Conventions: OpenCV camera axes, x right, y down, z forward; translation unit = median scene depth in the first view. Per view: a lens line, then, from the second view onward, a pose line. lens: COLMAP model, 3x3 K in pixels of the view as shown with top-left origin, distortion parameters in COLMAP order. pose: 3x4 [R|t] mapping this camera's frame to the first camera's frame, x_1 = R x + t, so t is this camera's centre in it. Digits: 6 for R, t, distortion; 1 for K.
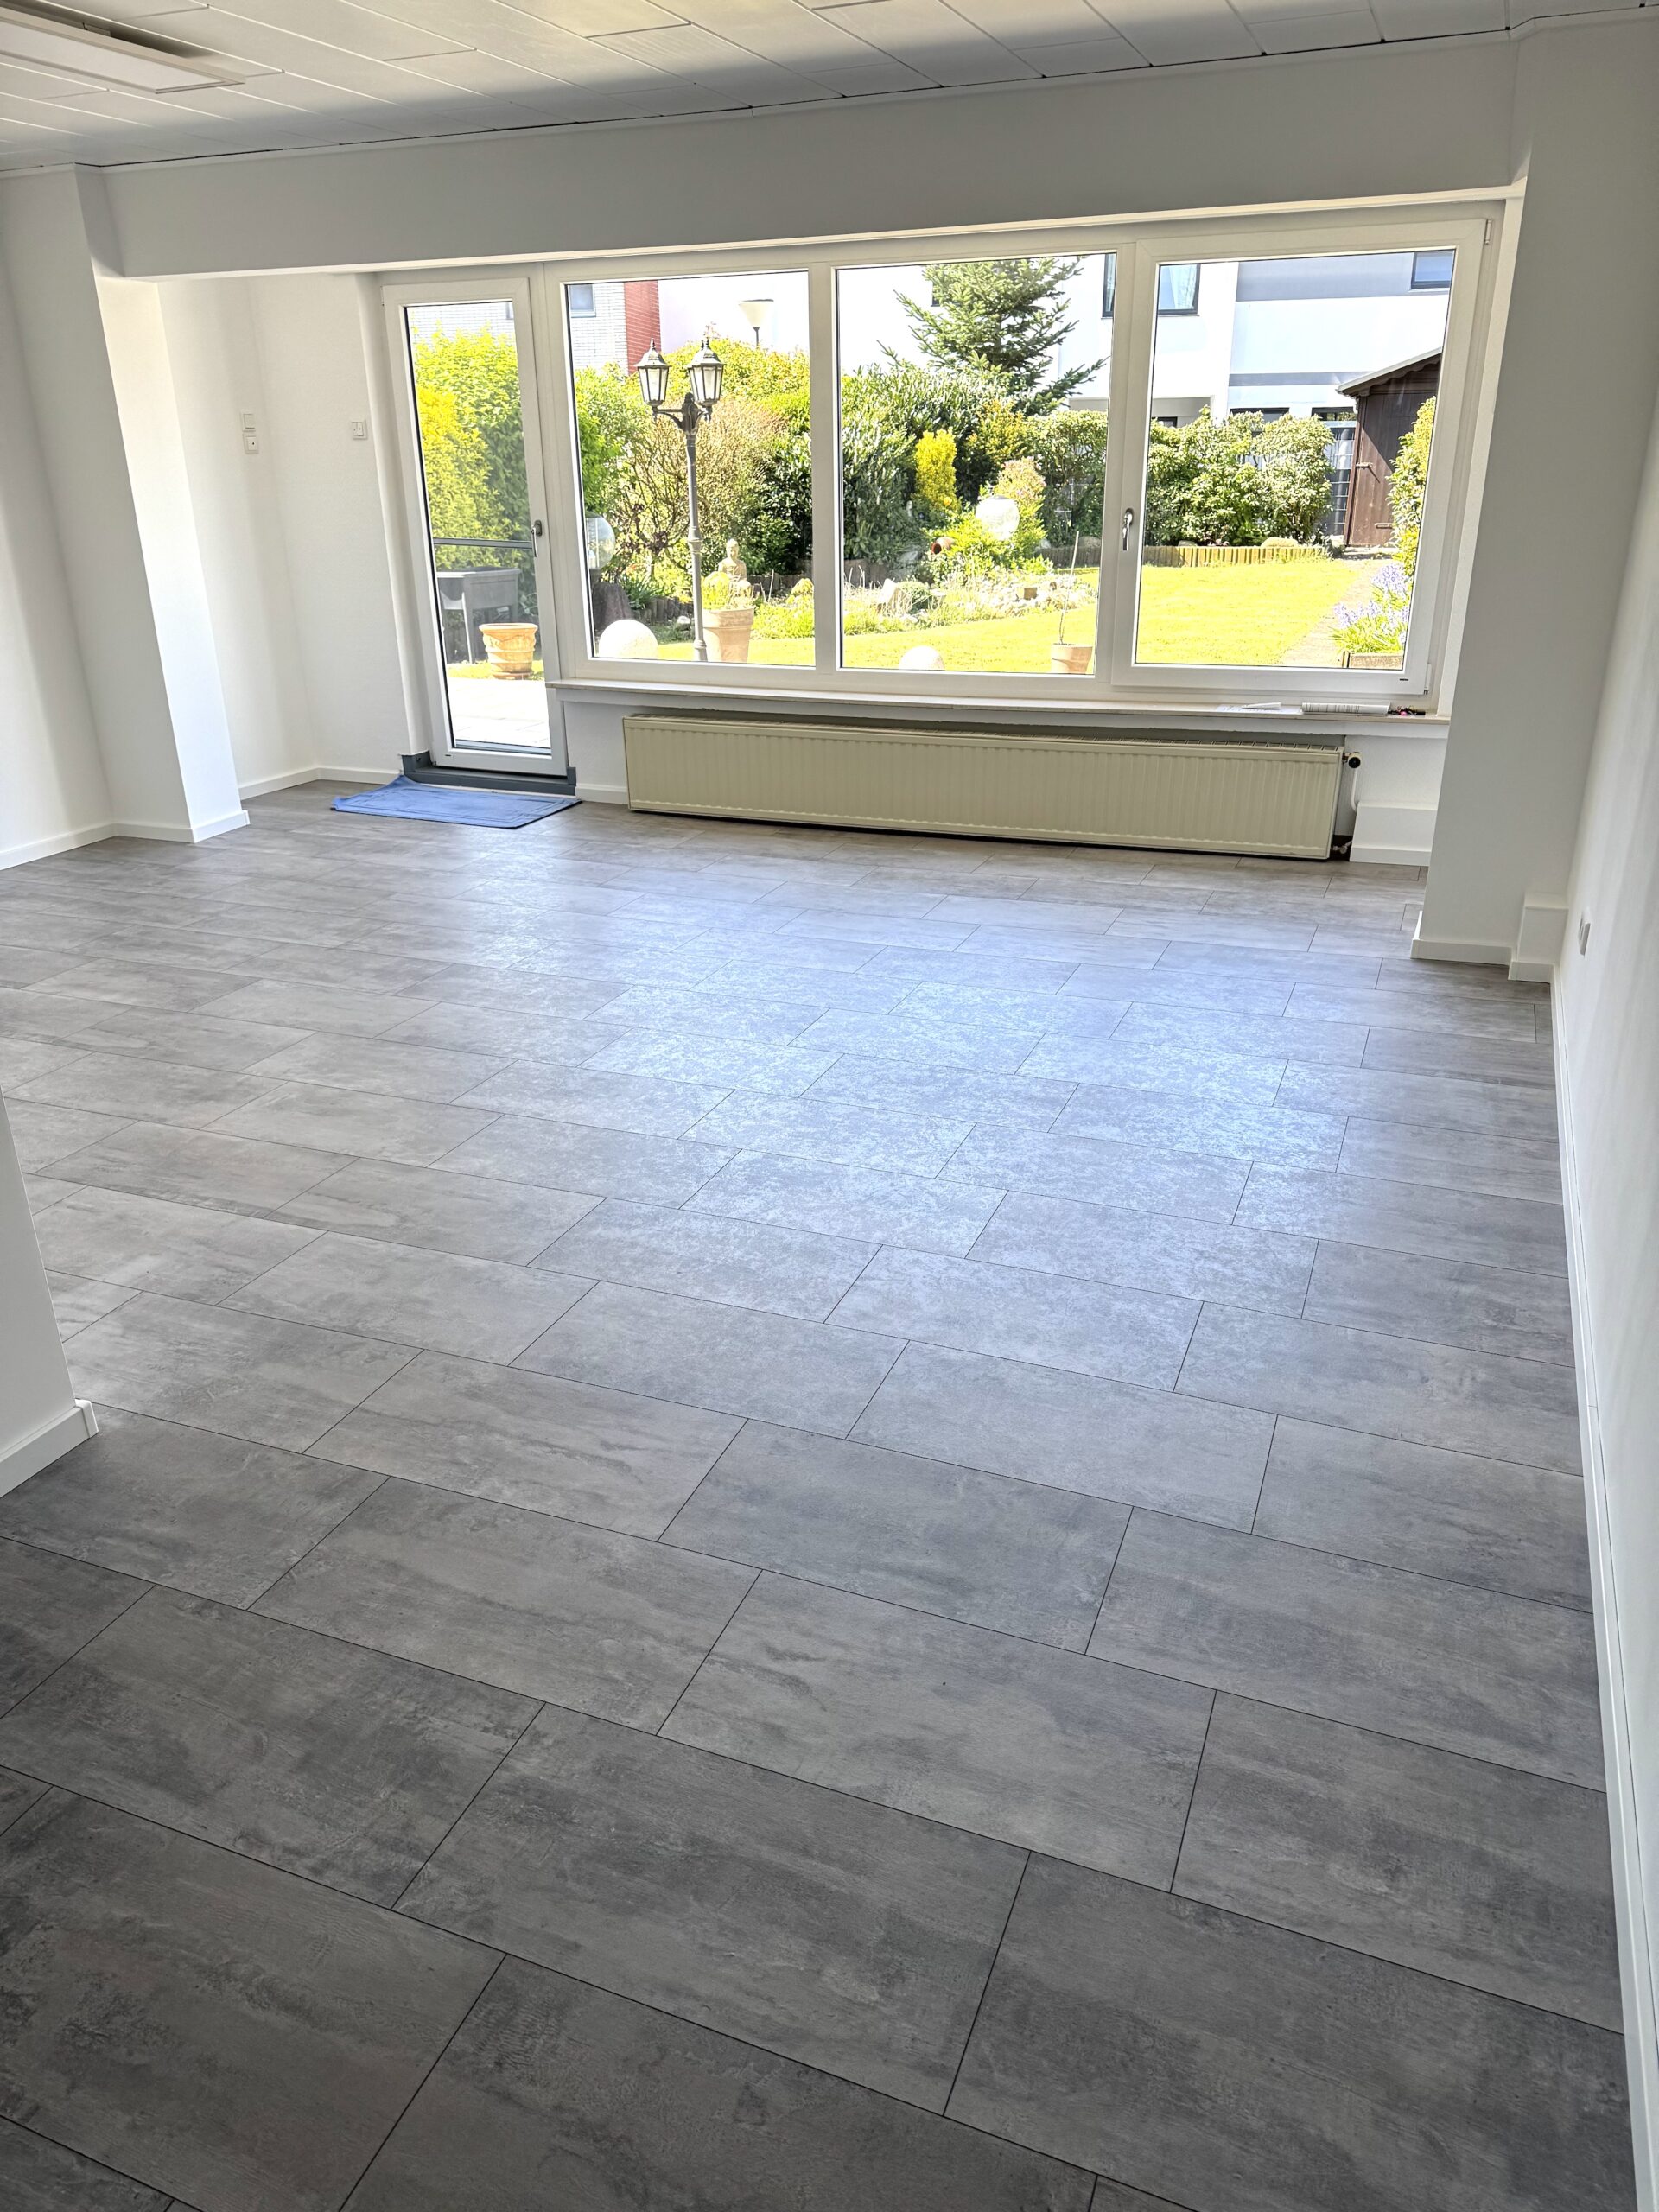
lens RADIAL K [[1535.1, 0, 829.5], [0, 1535.1, 1106.0], [0, 0, 1]] dist [0.081792, -0.079660]
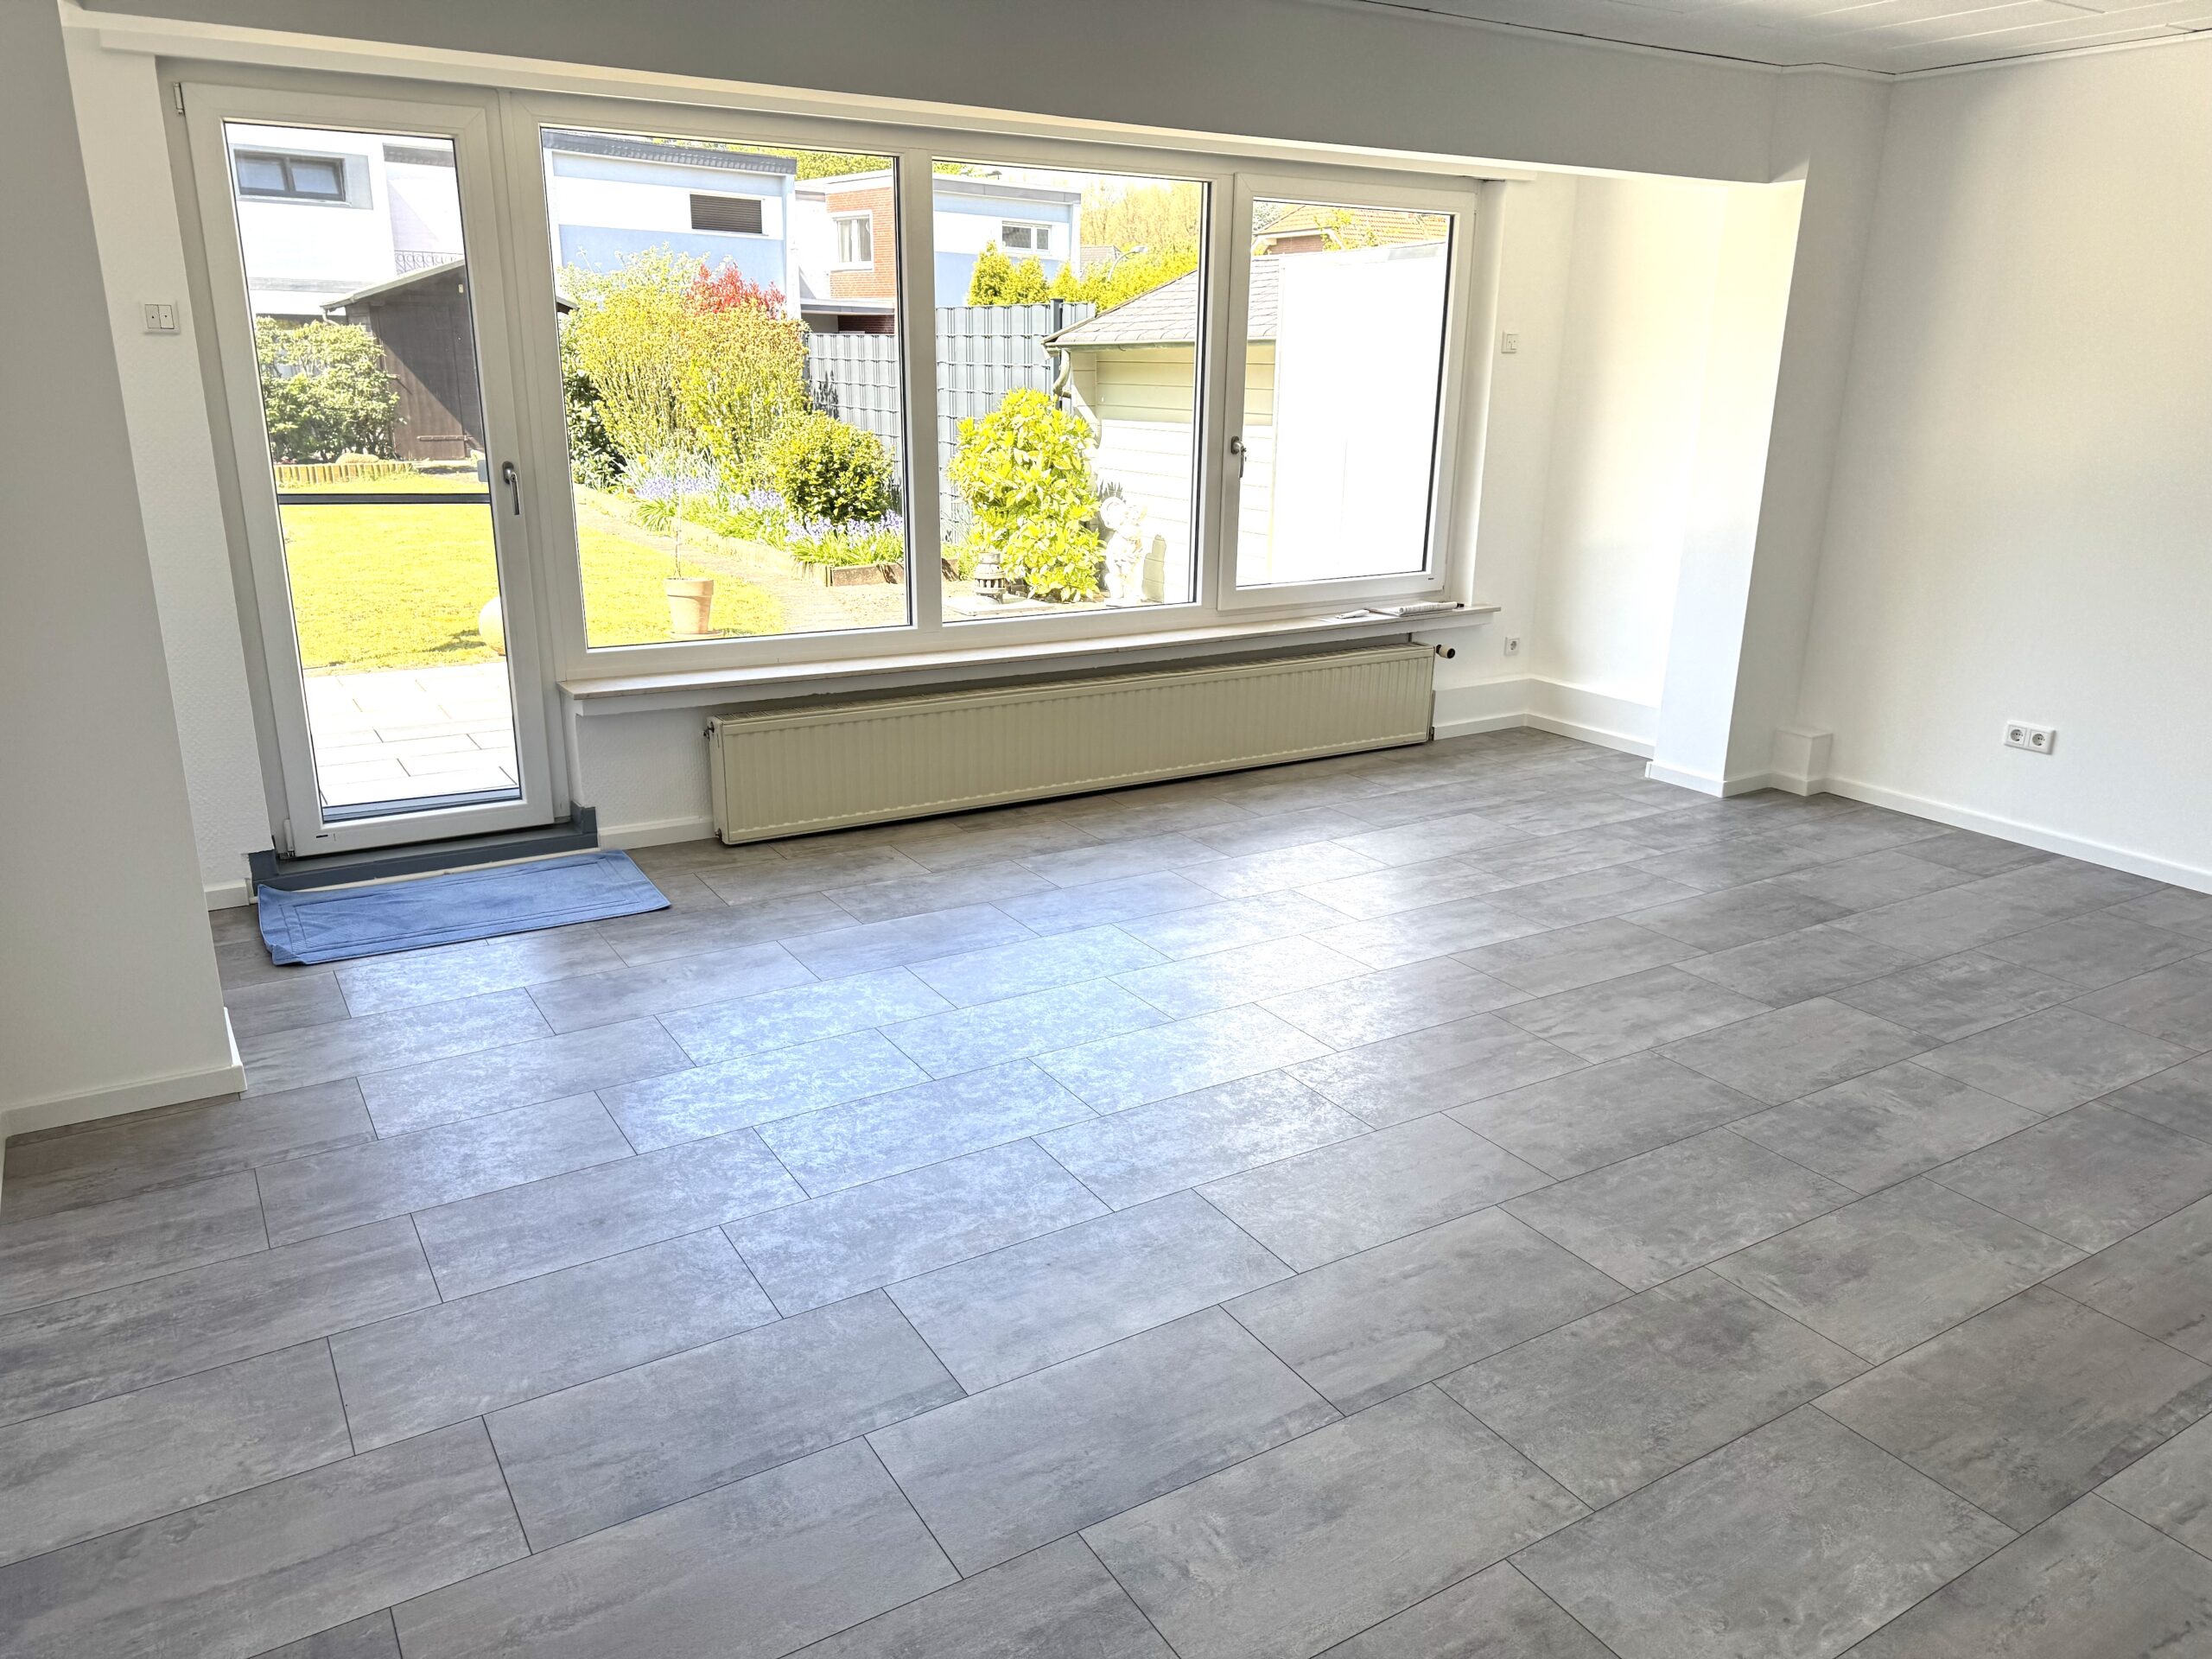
lens RADIAL K [[1535.1, 0, 1108.9], [0, 1535.1, 817.2], [0, 0, 1]] dist [0.081792, -0.079660]
pose [[0.601098, -0.203670, 0.772787, -0.702382], [0.290680, 0.956467, 0.025980, -0.210519], [-0.744437, 0.209018, 0.634133, 0.506456]]
